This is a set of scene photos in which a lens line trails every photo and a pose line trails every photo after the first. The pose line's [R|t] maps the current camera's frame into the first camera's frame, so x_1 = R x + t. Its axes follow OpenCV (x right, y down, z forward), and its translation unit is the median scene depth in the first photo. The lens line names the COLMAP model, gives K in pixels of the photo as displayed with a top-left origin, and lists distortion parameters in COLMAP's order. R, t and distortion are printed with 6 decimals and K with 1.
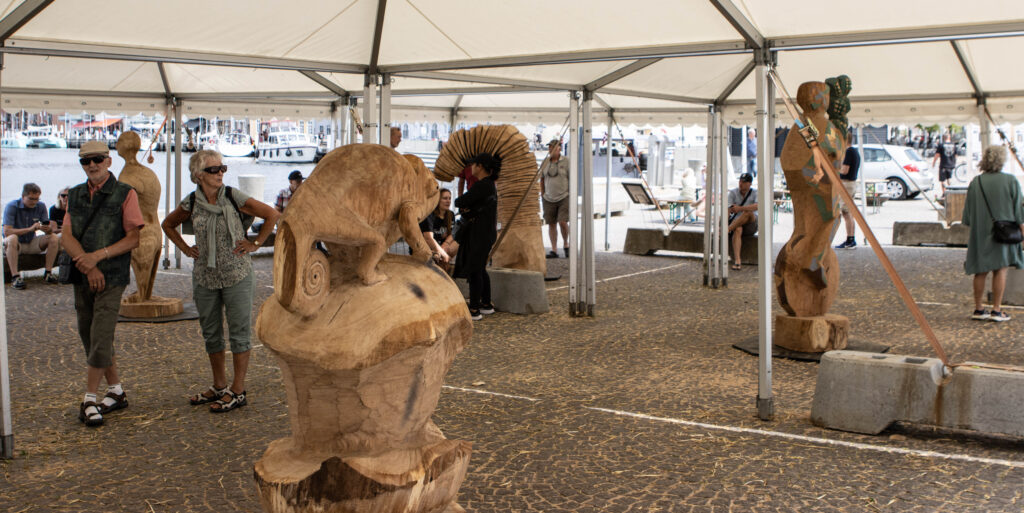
lens RADIAL K [[1225.8, 0, 513.4], [0, 1225.8, 255.5], [0, 0, 1]] dist [-0.019828, 0.000000]
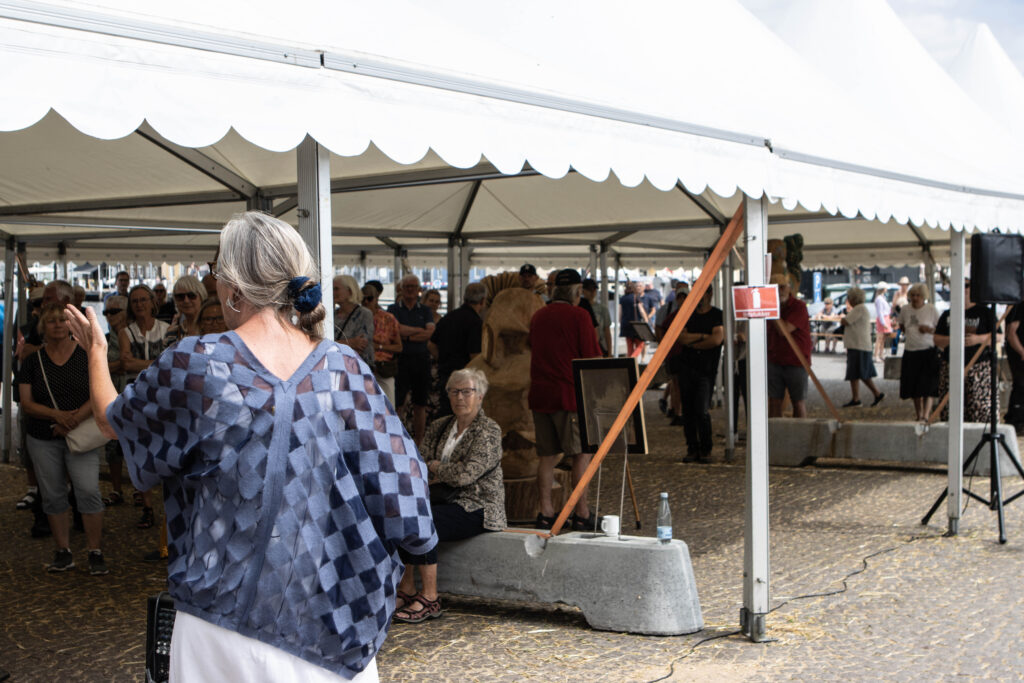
lens RADIAL K [[1469.2, 0, 511.6], [0, 1469.2, 341.2], [0, 0, 1]] dist [-0.098438, 0.000000]
pose [[0.999863, -0.010303, 0.012947, -0.064296], [0.010984, 0.998499, -0.053666, 0.052326], [-0.012374, 0.053800, 0.998475, -0.587445]]
